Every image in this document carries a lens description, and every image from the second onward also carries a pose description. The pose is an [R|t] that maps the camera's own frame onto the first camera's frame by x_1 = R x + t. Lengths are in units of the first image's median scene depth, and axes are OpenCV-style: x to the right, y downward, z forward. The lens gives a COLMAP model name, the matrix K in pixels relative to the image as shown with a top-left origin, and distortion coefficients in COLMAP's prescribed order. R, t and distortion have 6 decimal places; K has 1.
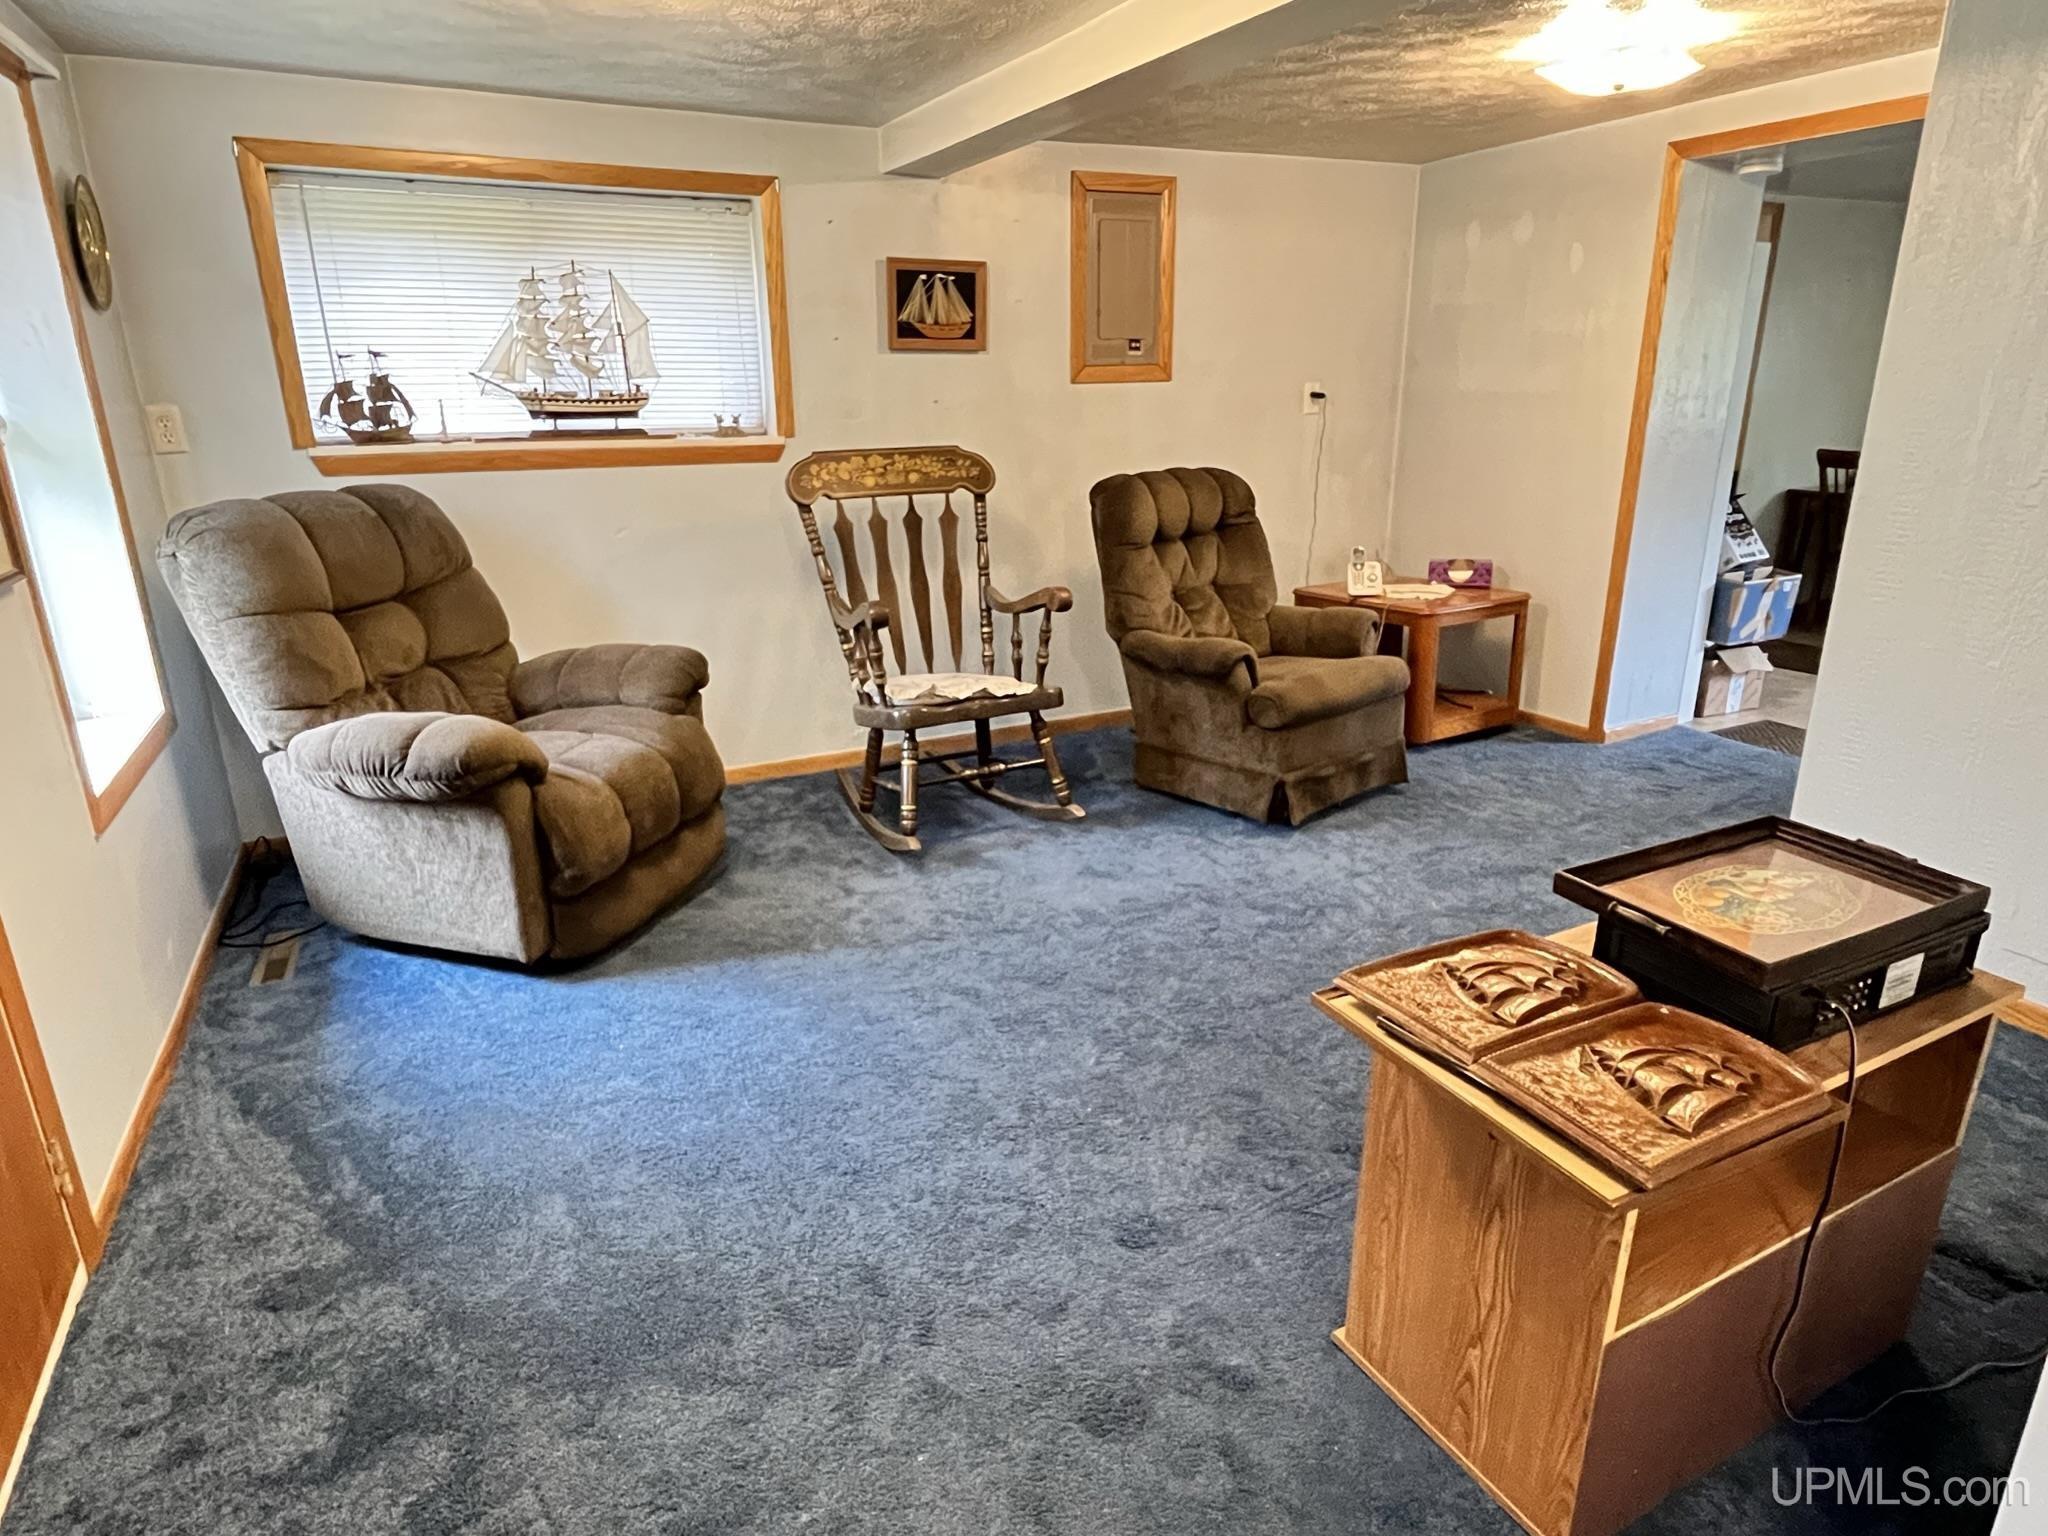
lens RADIAL K [[1184.7, 0, 1024.7], [0, 1184.7, 766.0], [0, 0, 1]] dist [0.000745, -0.001041]
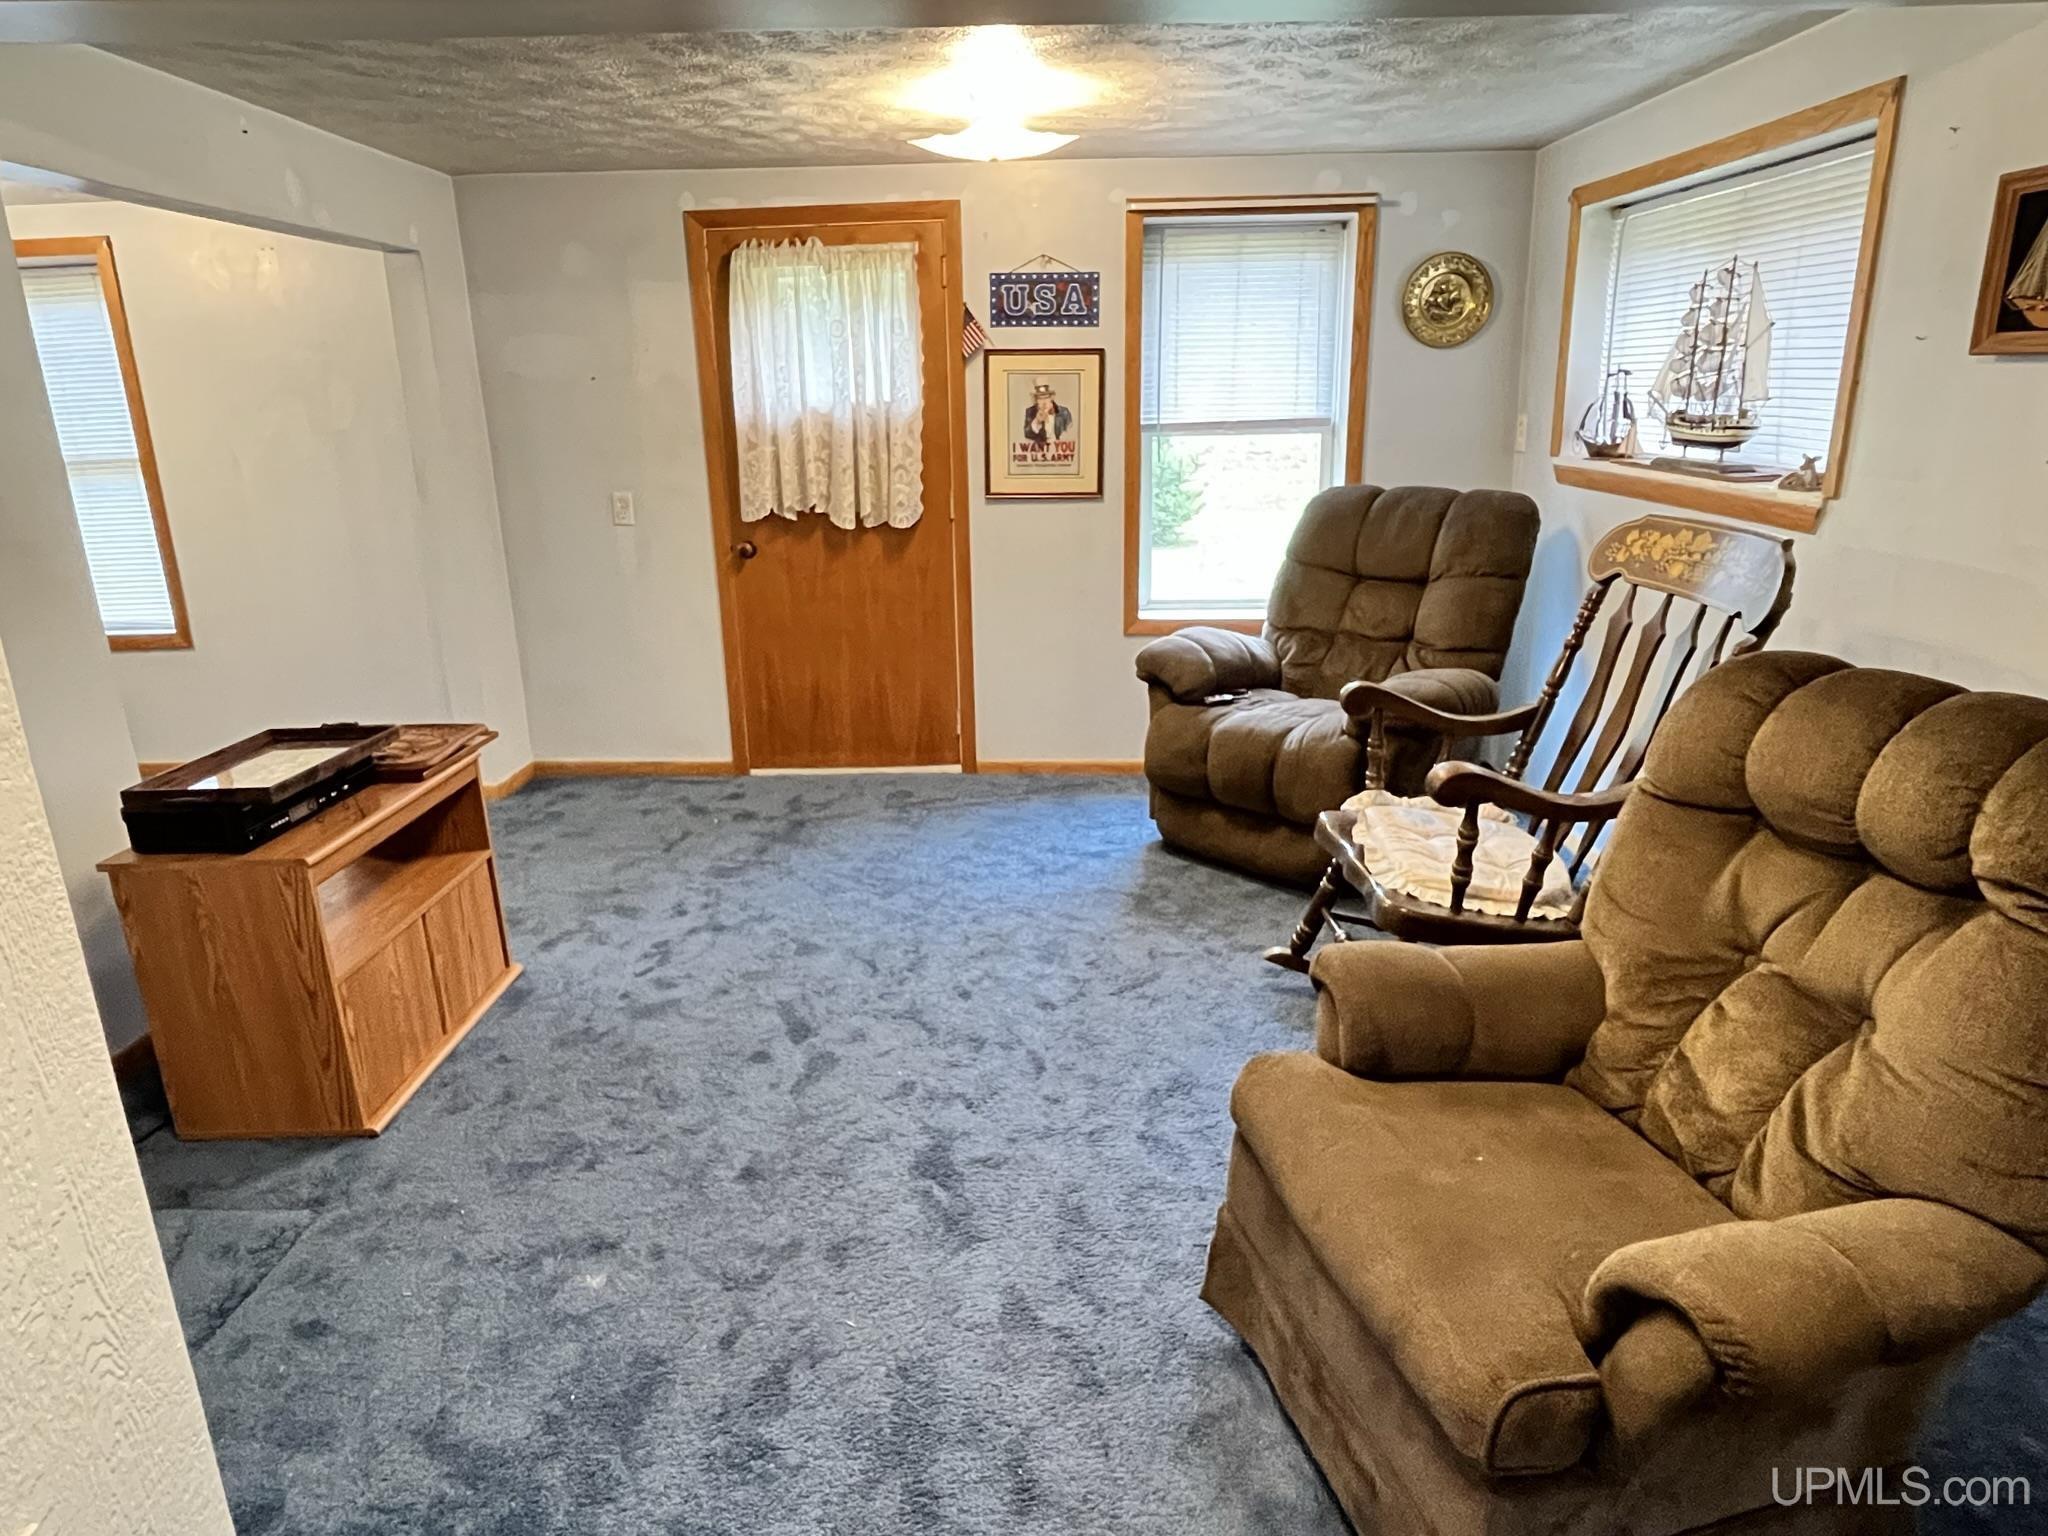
lens RADIAL K [[1184.7, 0, 1020.8], [0, 1184.7, 759.1], [0, 0, 1]] dist [0.000745, -0.001041]
pose [[-0.456361, 0.280961, -0.844272, 0.600257], [-0.260466, 0.865095, 0.428682, -0.334305], [0.850818, 0.415538, -0.321615, 0.947269]]
